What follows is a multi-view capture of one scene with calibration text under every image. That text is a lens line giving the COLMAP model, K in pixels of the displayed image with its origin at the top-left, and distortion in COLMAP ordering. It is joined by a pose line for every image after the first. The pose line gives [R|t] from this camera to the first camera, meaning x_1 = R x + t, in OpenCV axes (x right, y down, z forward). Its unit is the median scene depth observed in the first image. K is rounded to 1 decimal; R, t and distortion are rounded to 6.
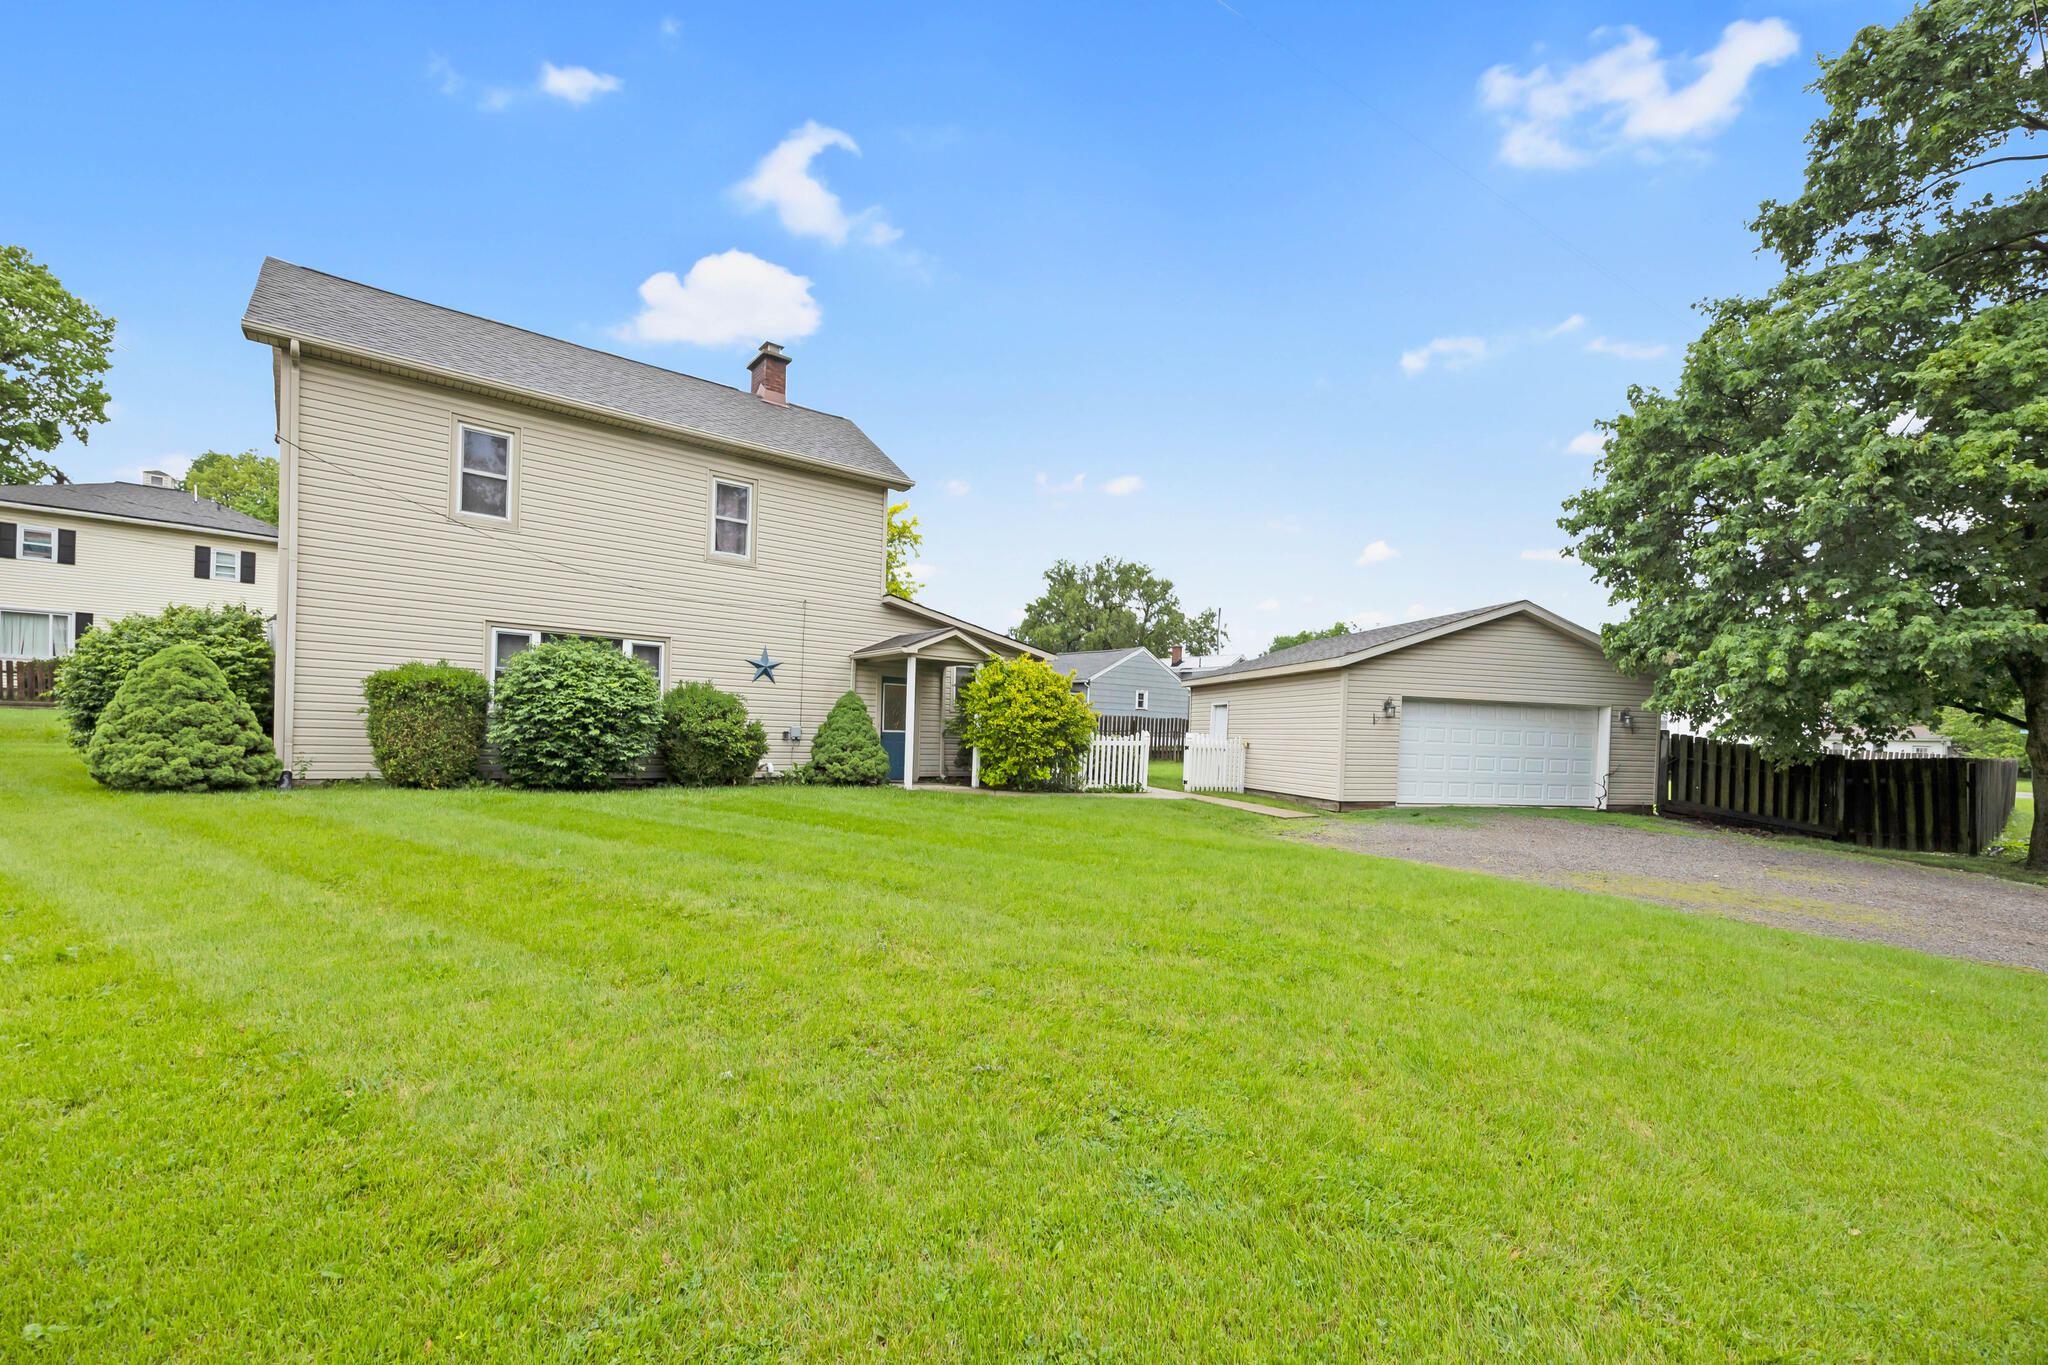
lens RADIAL K [[808.9, 0, 1030.1], [0, 808.9, 737.4], [0, 0, 1]] dist [-0.001966, -0.000247]
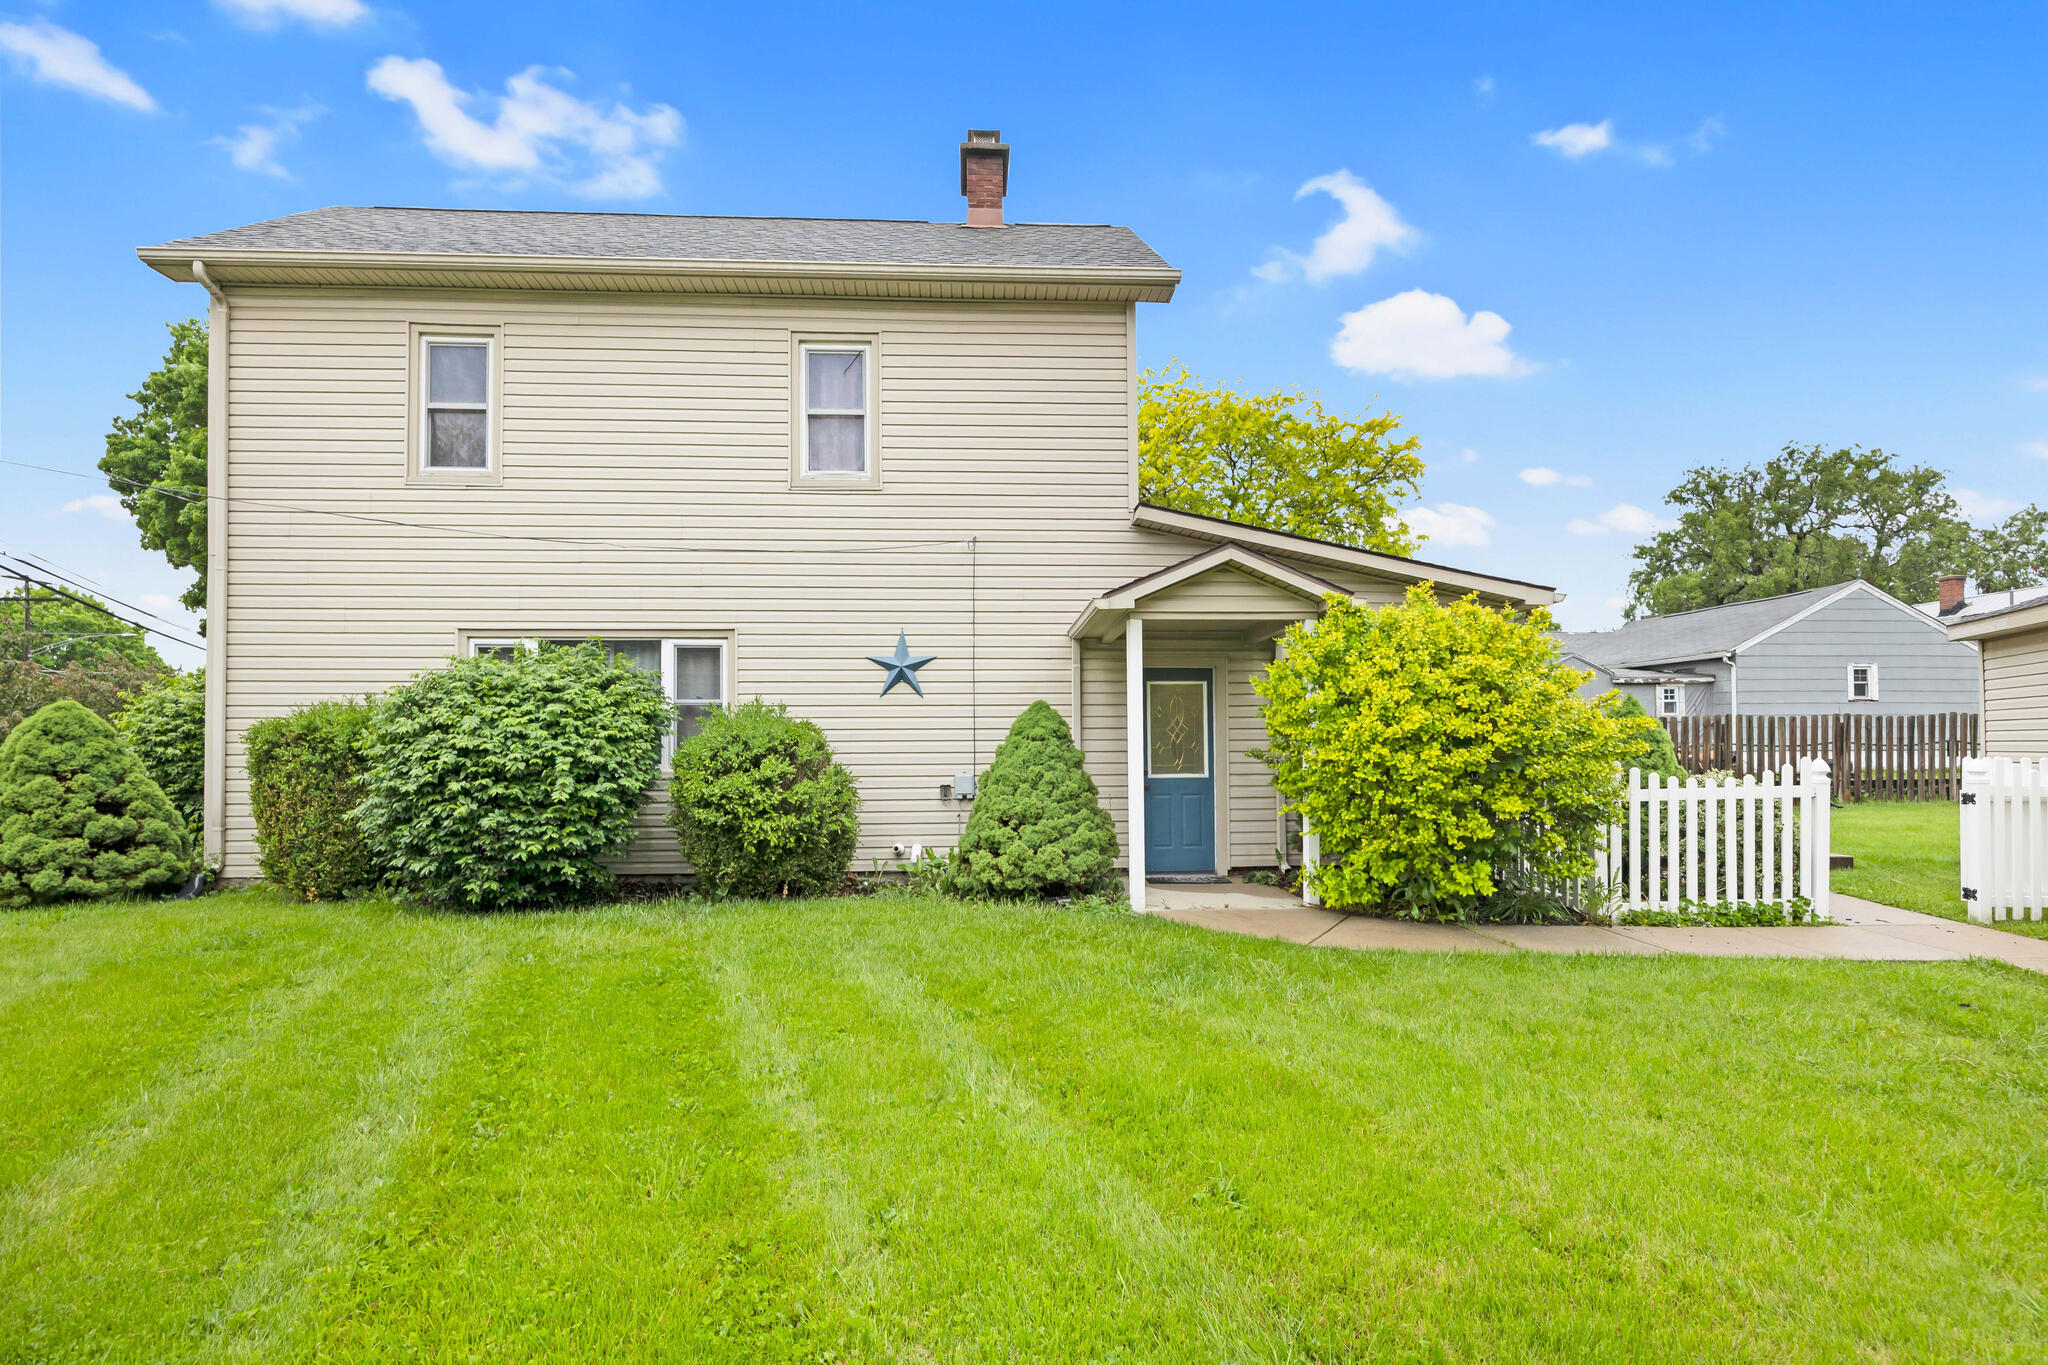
lens RADIAL K [[995.4, 0, 1024.7], [0, 995.4, 729.6], [0, 0, 1]] dist [-0.019115, 0.001552]
pose [[0.830202, -0.050145, -0.555203, 0.104585], [0.031134, 0.998562, -0.043634, -0.013684], [0.556593, 0.018940, 0.830569, 0.477587]]
